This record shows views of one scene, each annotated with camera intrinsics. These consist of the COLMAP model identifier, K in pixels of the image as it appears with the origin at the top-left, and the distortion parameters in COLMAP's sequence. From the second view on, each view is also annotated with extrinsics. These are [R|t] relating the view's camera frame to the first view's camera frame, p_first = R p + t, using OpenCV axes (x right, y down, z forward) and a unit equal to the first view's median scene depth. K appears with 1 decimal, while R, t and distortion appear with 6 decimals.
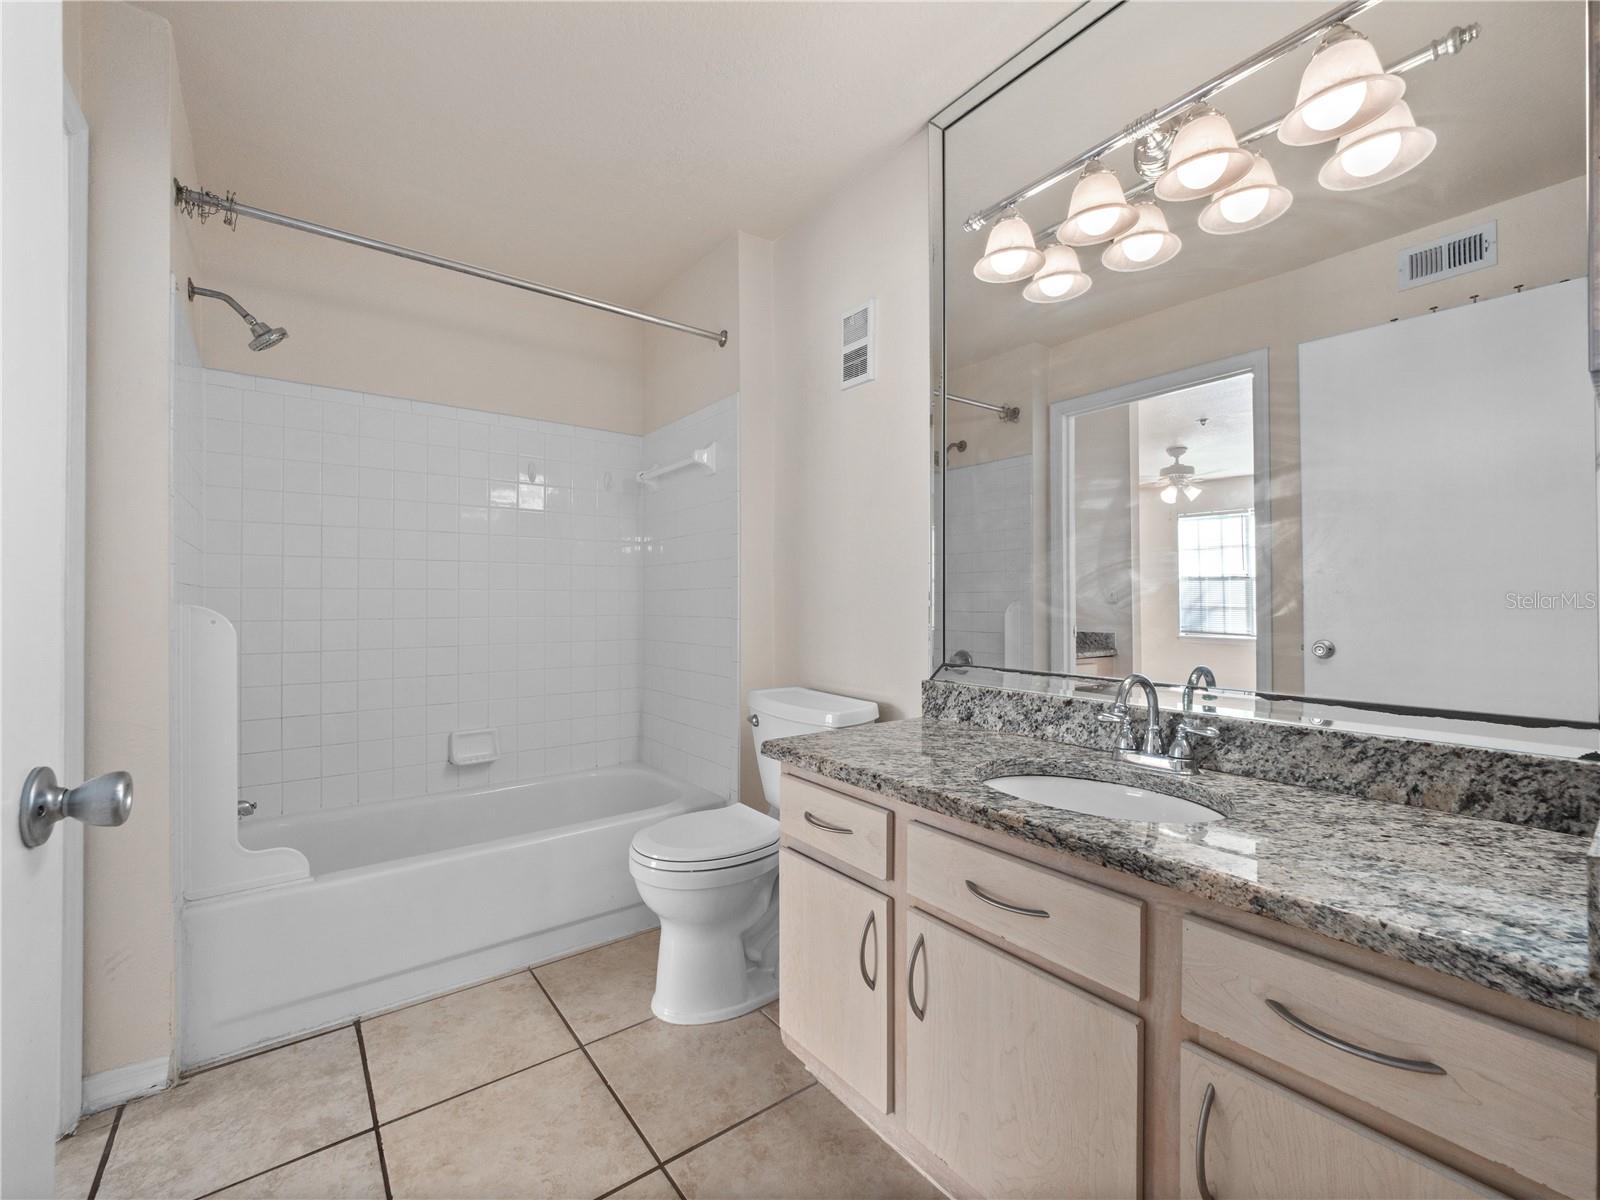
lens RADIAL K [[686.6, 0, 790.6], [0, 686.6, 598.0], [0, 0, 1]] dist [0.000961, -0.002338]
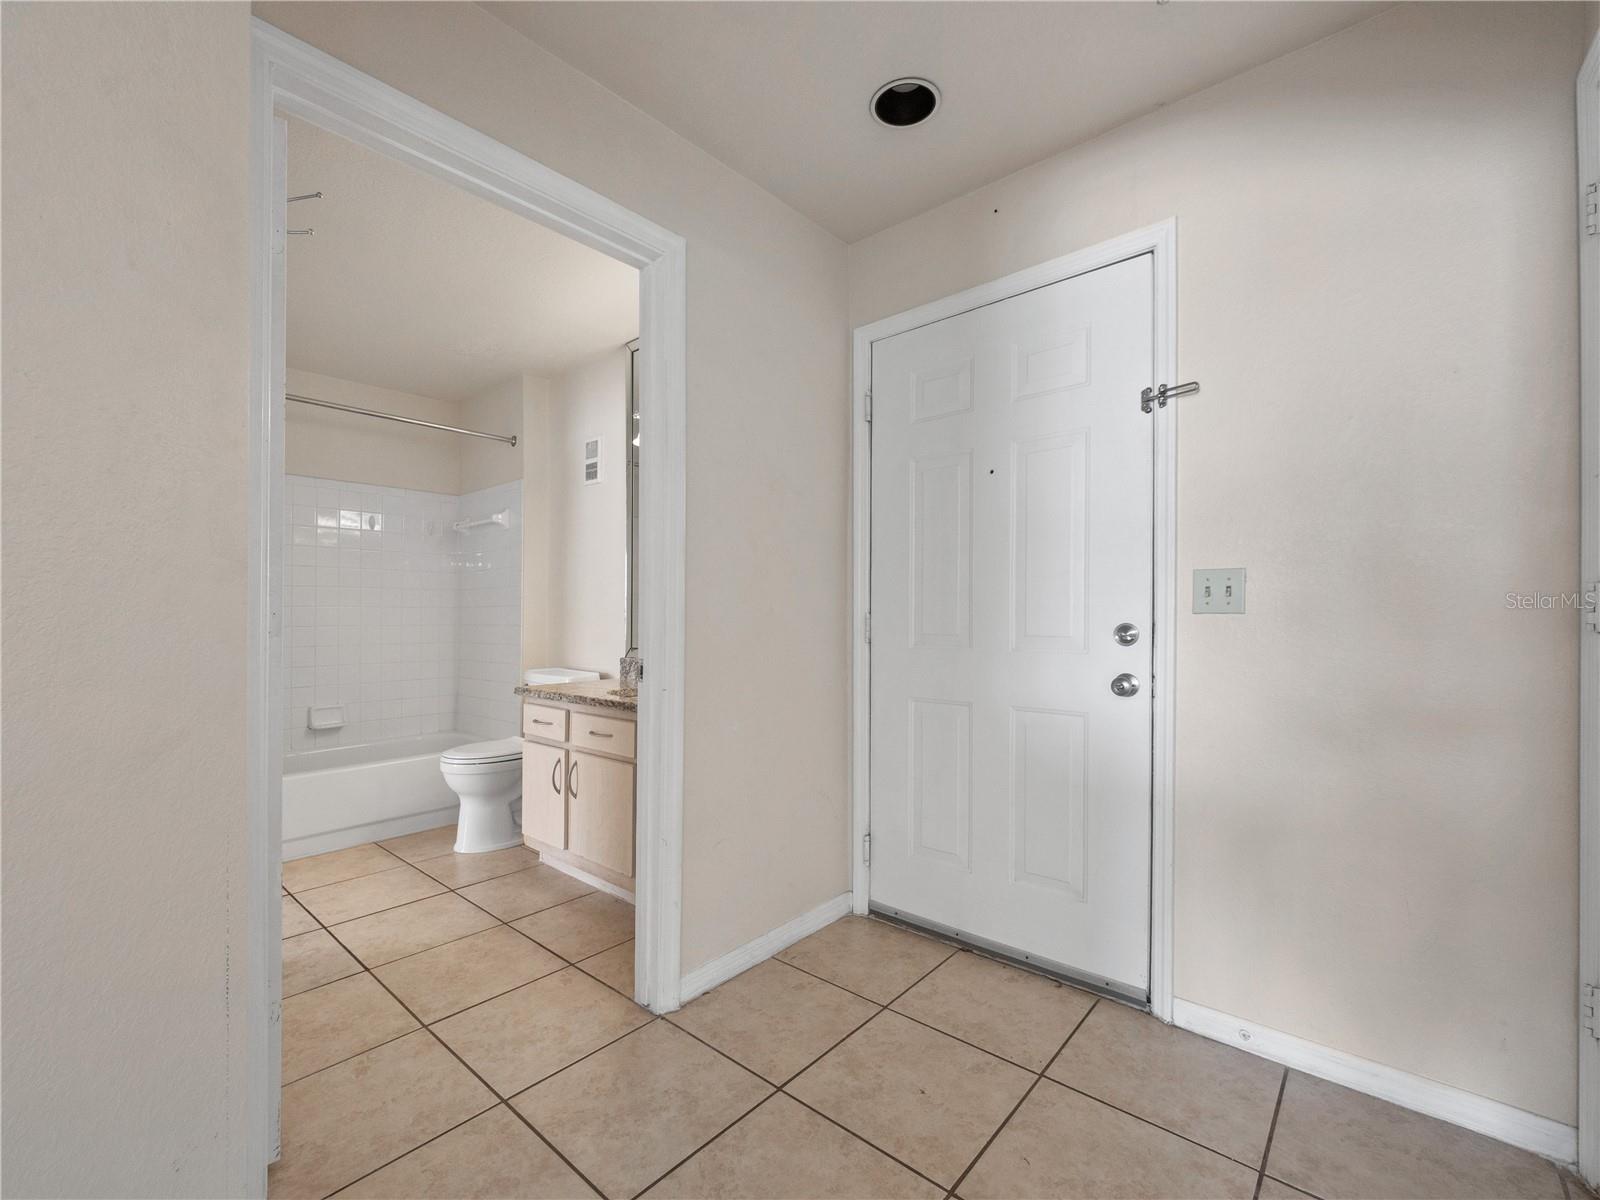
lens RADIAL K [[686.6, 0, 794.0], [0, 686.6, 590.7], [0, 0, 1]] dist [0.000961, -0.002338]
pose [[0.976340, -0.001370, 0.216239, 0.252546], [0.007722, 0.999563, -0.028530, 0.000621], [-0.216105, 0.029525, 0.975924, -0.862068]]
